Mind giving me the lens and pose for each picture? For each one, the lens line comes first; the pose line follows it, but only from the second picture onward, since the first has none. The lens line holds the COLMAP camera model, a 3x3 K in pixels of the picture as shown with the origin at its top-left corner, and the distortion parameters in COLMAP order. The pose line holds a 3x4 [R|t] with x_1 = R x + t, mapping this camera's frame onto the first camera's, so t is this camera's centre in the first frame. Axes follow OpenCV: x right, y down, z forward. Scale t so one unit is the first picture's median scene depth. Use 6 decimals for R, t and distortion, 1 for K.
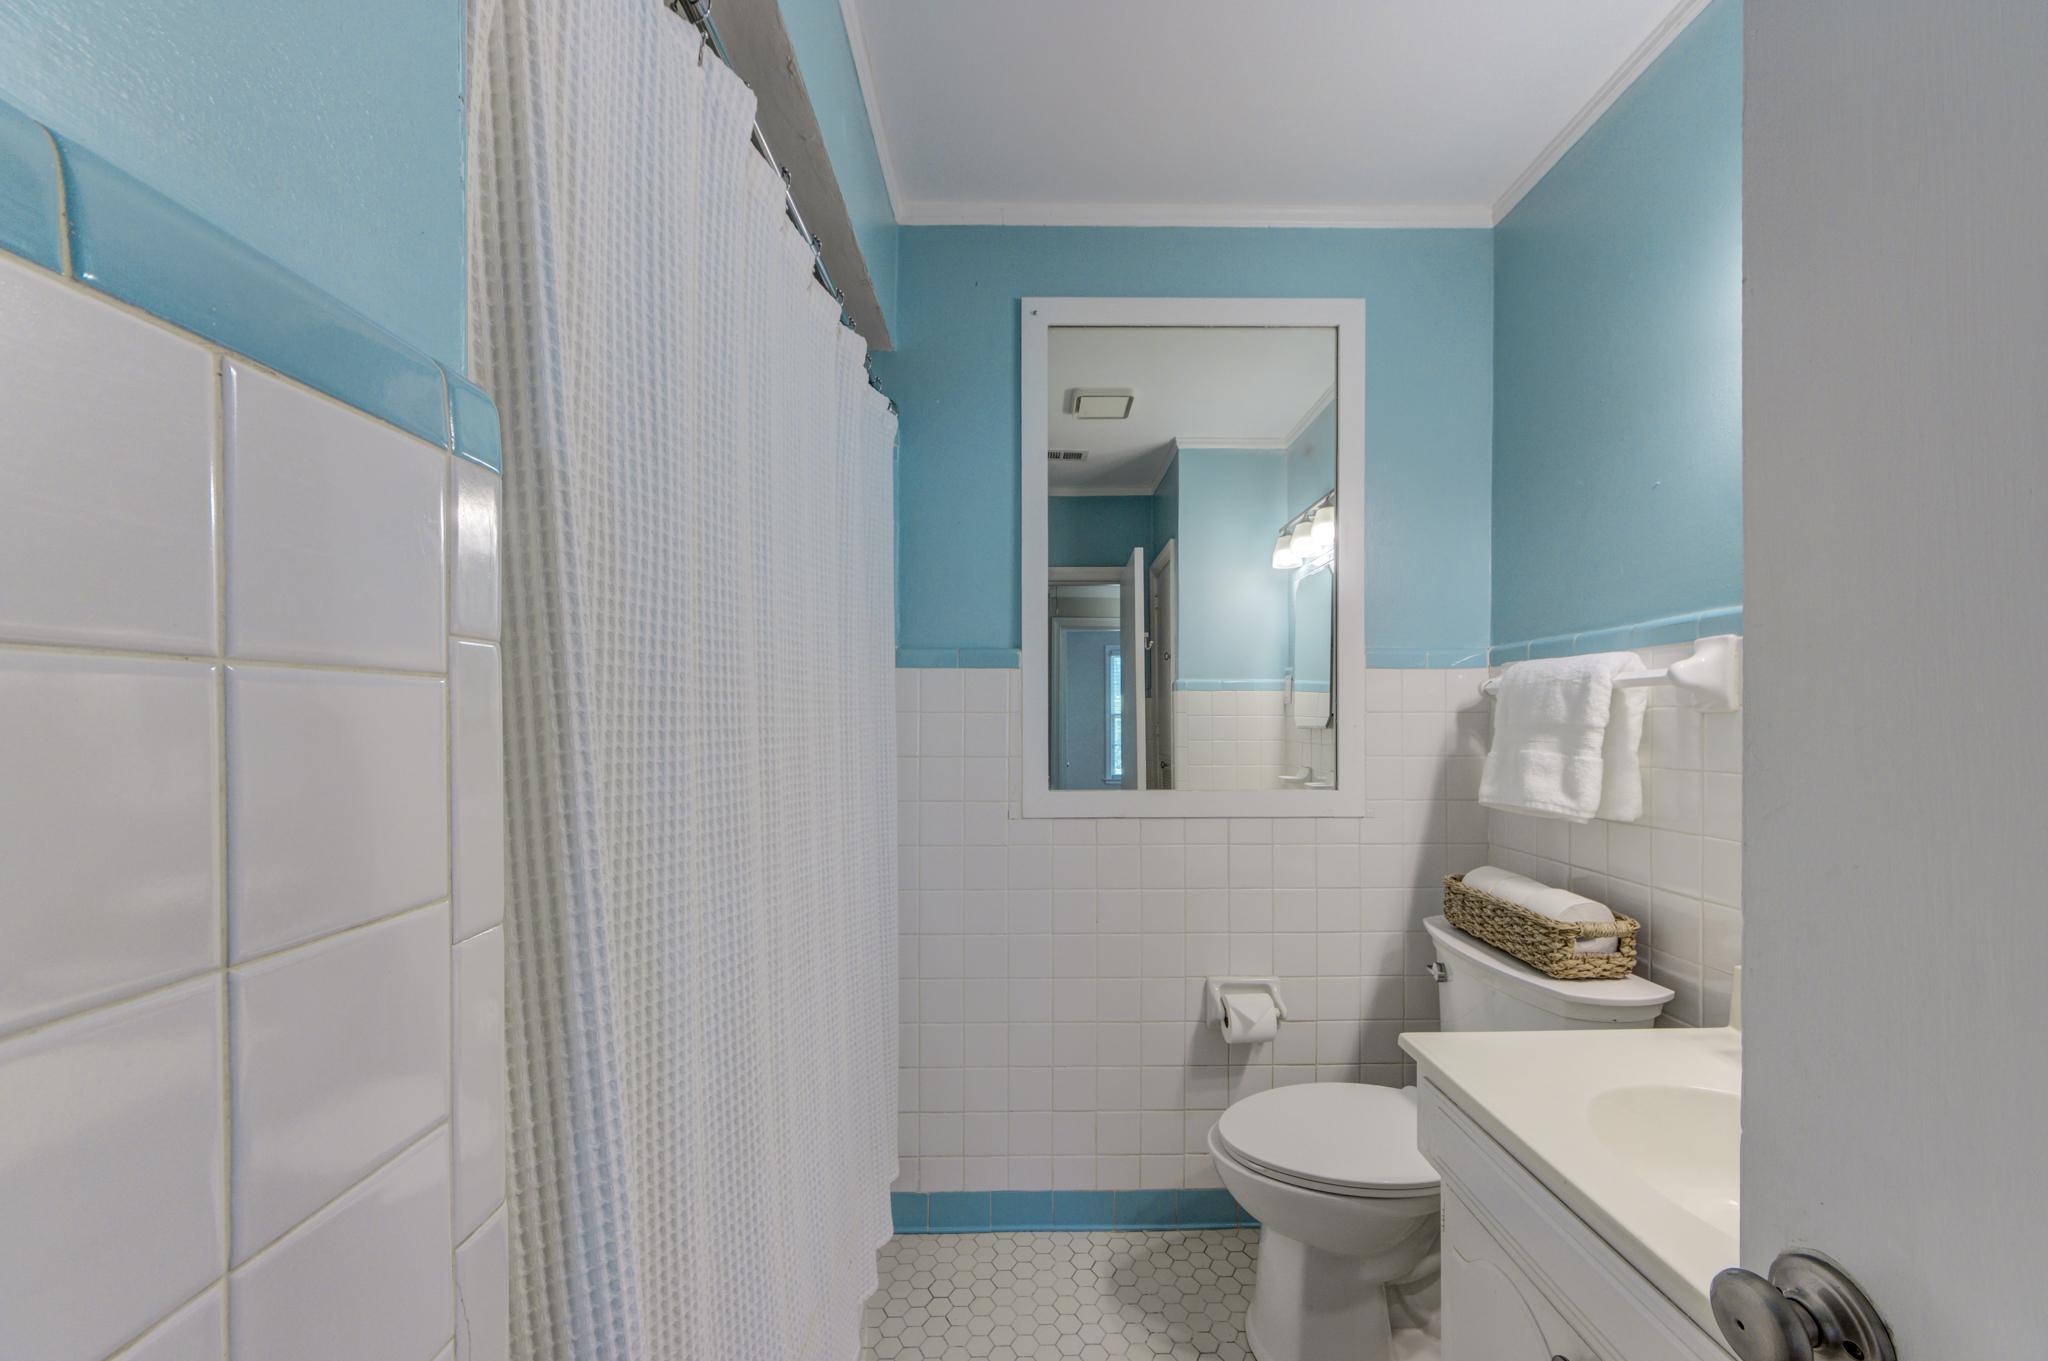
lens RADIAL K [[790.3, 0, 1030.2], [0, 790.3, 686.9], [0, 0, 1]] dist [0.000360, -0.000191]
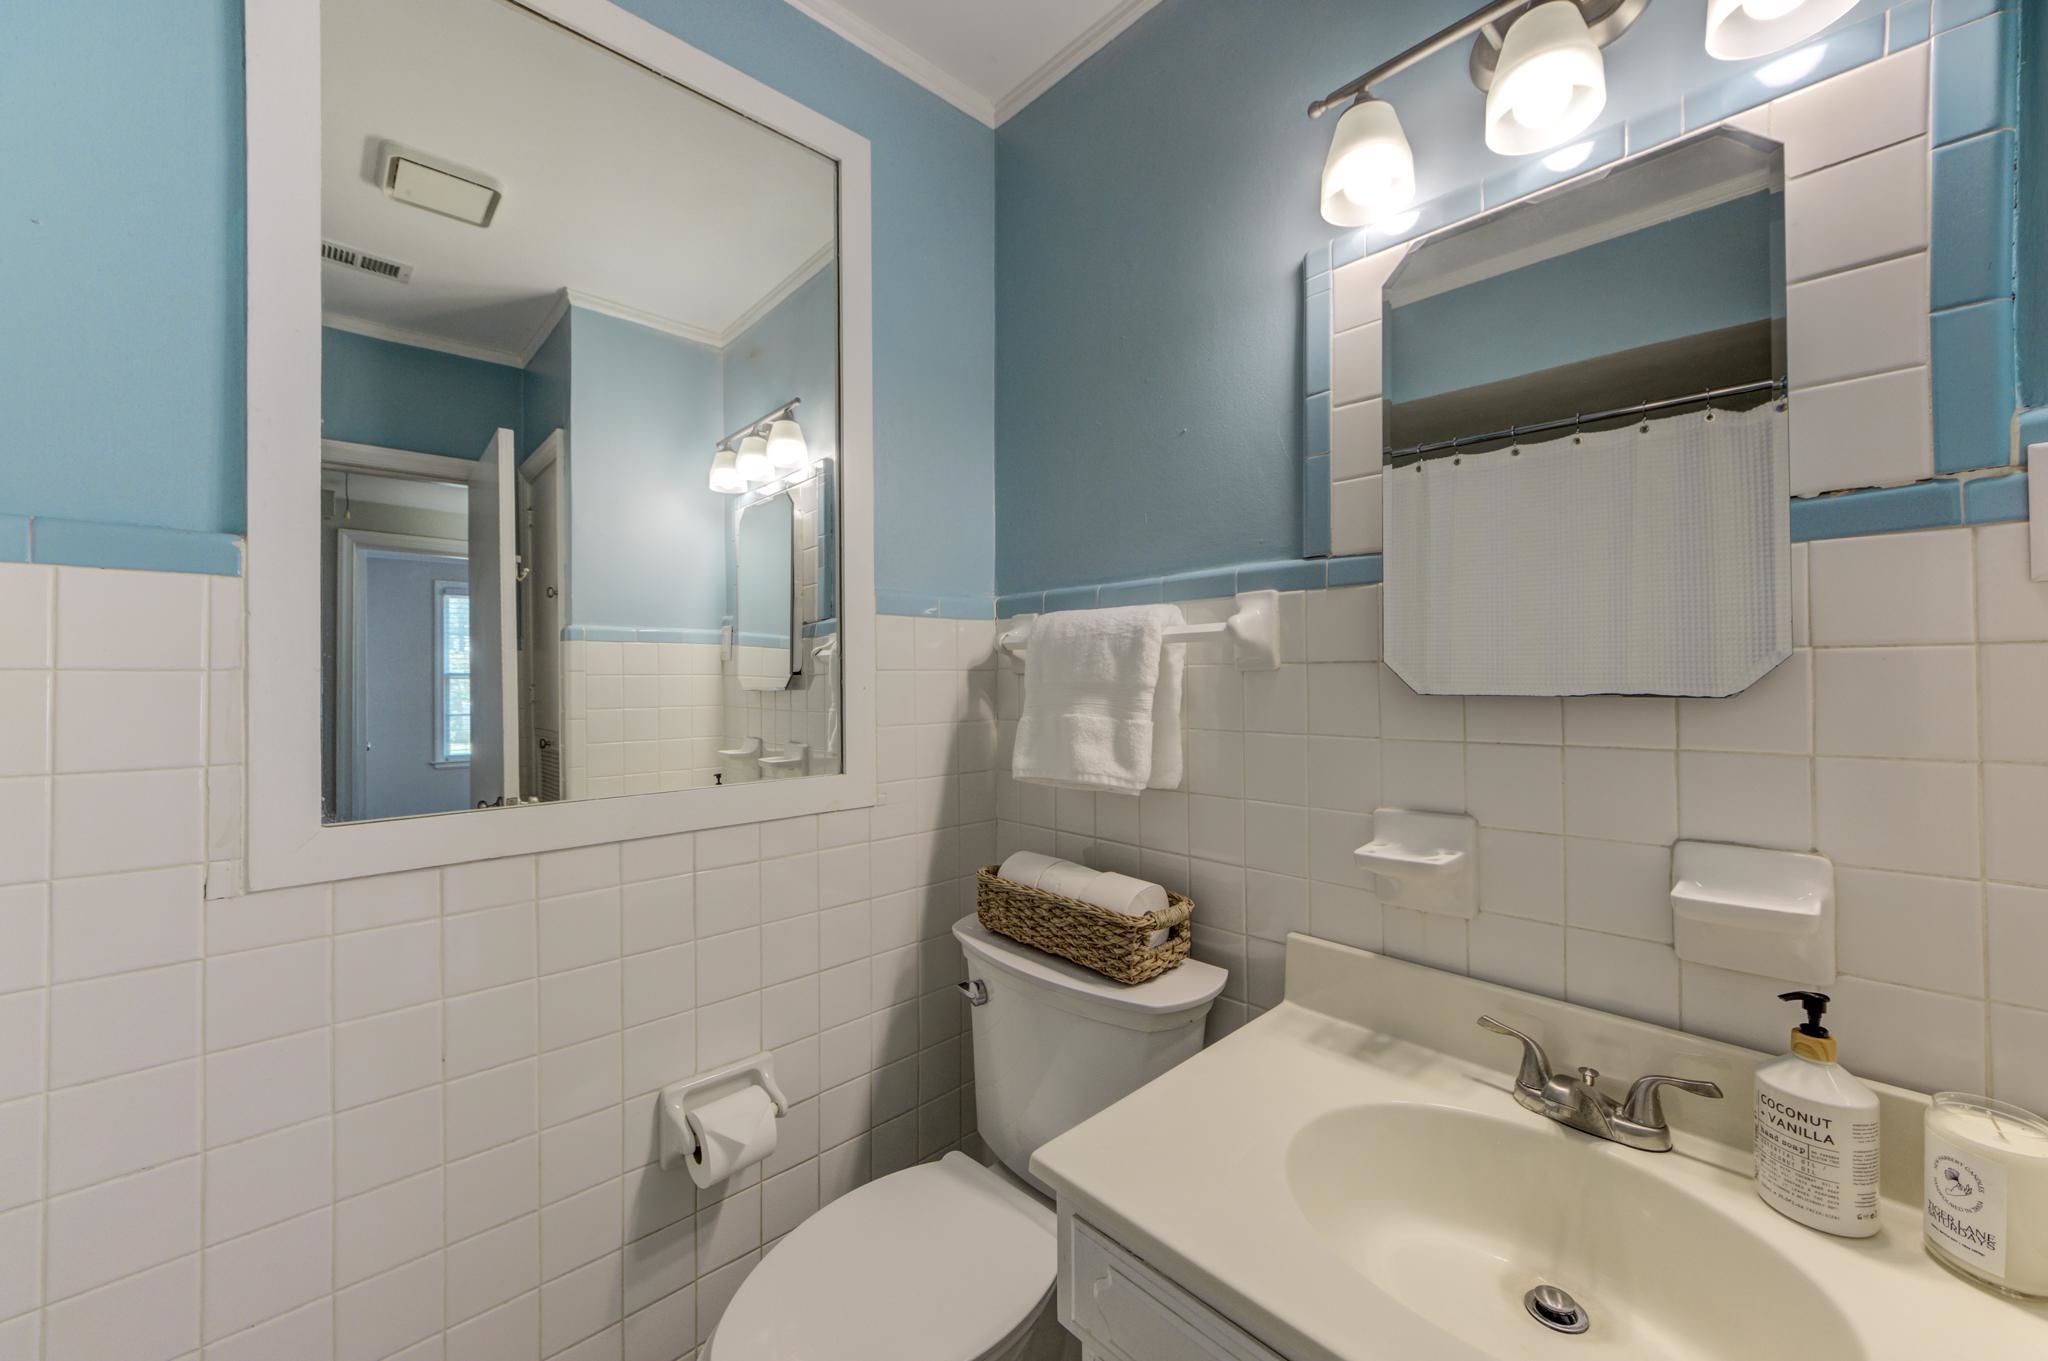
lens RADIAL K [[776.7, 0, 1029.6], [0, 776.7, 673.2], [0, 0, 1]] dist [0.012094, -0.008274]
pose [[0.730224, 0.000232, 0.683207, 0.014943], [-0.023083, 0.999437, 0.024333, 0.014901], [-0.682817, -0.033539, 0.729819, 0.388094]]
